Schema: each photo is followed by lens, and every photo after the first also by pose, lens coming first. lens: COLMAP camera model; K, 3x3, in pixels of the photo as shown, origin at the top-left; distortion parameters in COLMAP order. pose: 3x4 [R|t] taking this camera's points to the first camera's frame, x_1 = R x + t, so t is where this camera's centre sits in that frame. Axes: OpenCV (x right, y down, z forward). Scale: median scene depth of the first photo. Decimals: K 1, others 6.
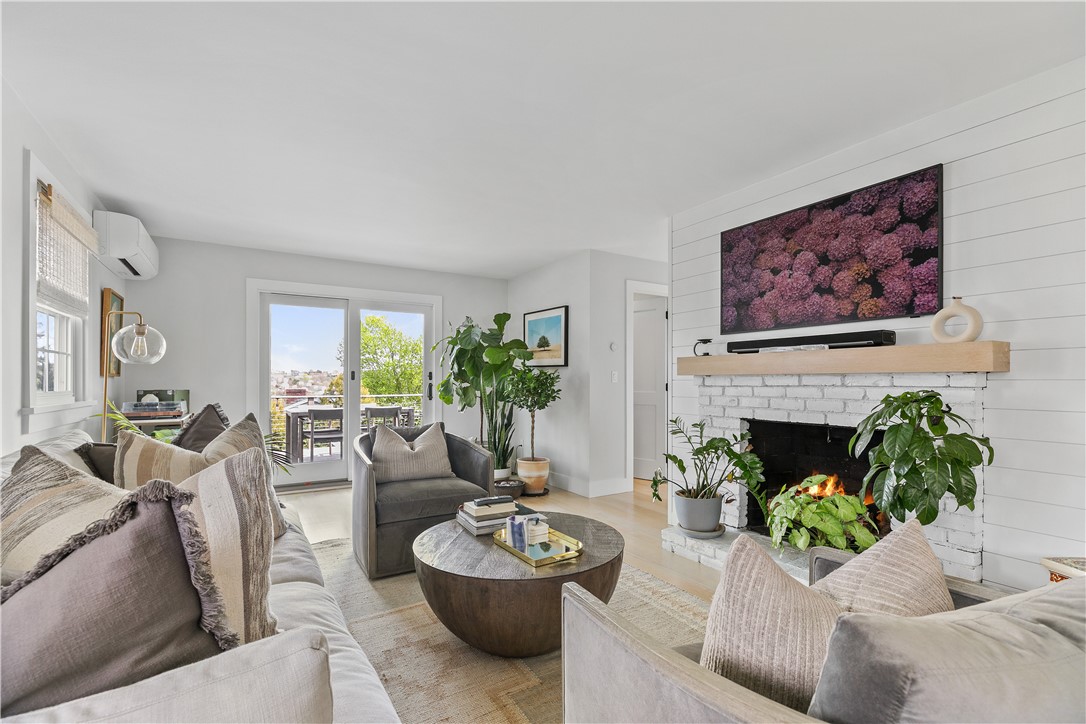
lens RADIAL K [[496.2, 0, 538.5], [0, 496.2, 370.8], [0, 0, 1]] dist [0.000984, -0.000187]
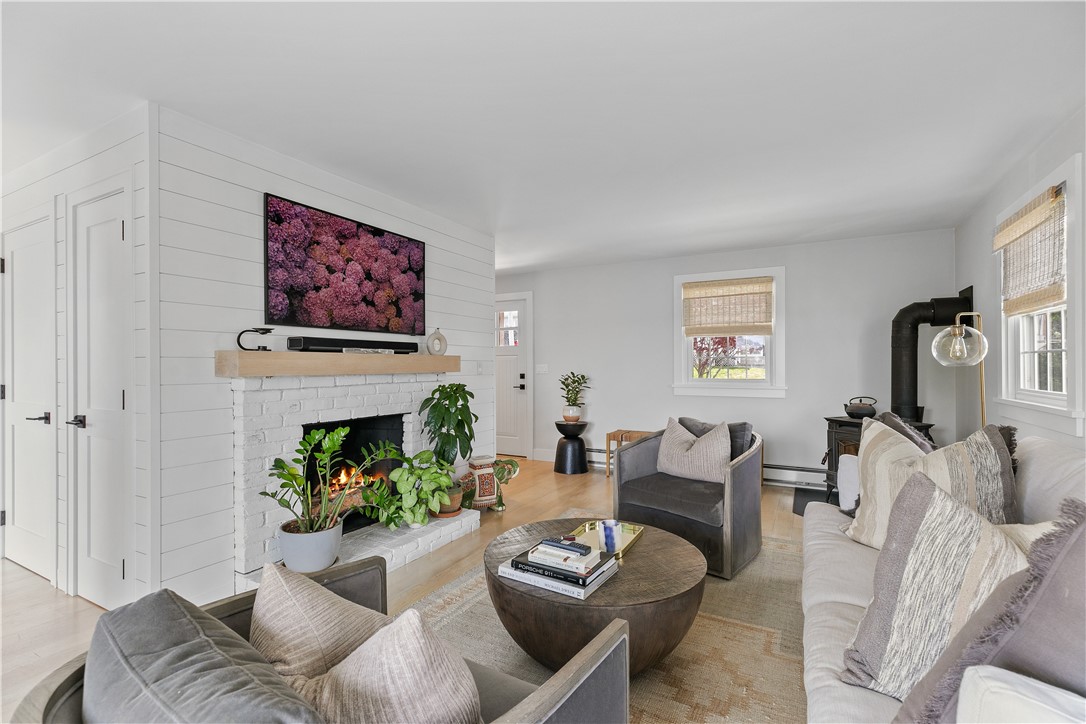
lens RADIAL K [[496.2, 0, 534.1], [0, 496.2, 363.9], [0, 0, 1]] dist [0.000984, -0.000187]
pose [[-0.502420, 0.020792, 0.864374, -0.587824], [0.004226, 0.999758, -0.021592, 0.008907], [-0.864613, -0.007195, -0.502386, 1.182347]]
